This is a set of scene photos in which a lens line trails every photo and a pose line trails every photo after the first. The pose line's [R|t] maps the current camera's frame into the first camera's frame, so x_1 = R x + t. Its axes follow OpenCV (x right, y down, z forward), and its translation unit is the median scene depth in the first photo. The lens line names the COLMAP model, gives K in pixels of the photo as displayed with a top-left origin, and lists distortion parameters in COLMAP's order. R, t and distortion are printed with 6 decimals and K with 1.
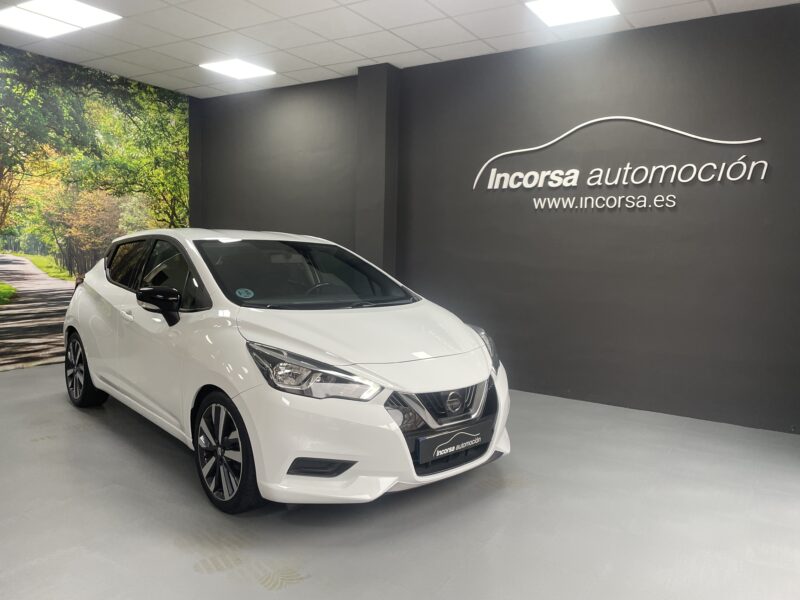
lens RADIAL K [[598.1, 0, 406.5], [0, 598.1, 289.2], [0, 0, 1]] dist [0.073056, -0.097650]
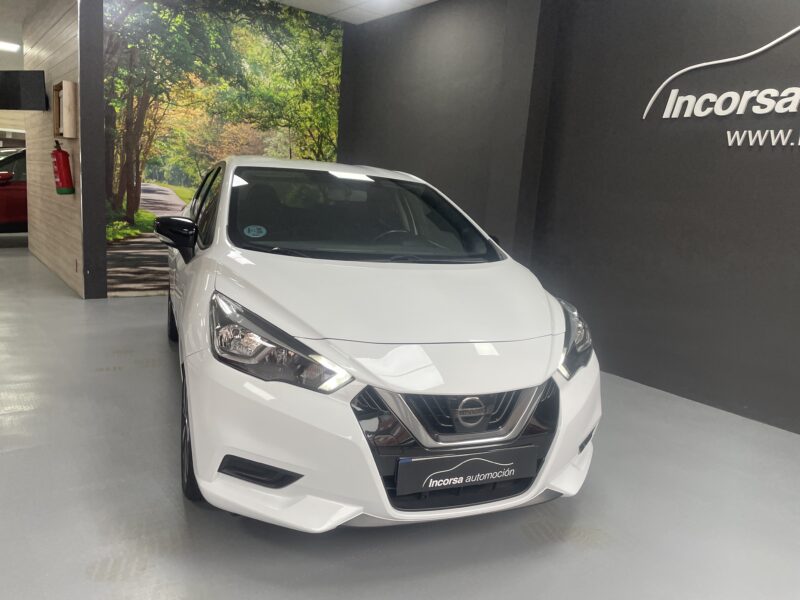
lens RADIAL K [[598.1, 0, 403.4], [0, 598.1, 302.3], [0, 0, 1]] dist [0.073056, -0.097650]
pose [[0.934807, 0.107949, -0.338353, 0.100730], [-0.076081, 0.991439, 0.106114, 0.000653], [0.346911, -0.073454, 0.935017, 0.162626]]
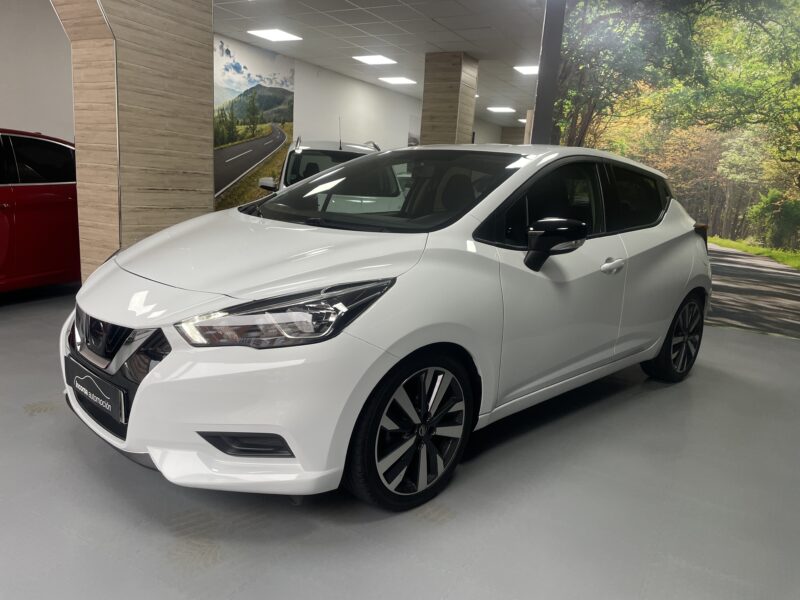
lens RADIAL K [[598.1, 0, 406.0], [0, 598.1, 302.8], [0, 0, 1]] dist [0.073056, -0.097650]
pose [[0.050890, 0.170491, -0.984044, 0.363971], [-0.129502, 0.978129, 0.162769, -0.006519], [0.990272, 0.119152, 0.071856, 0.593374]]
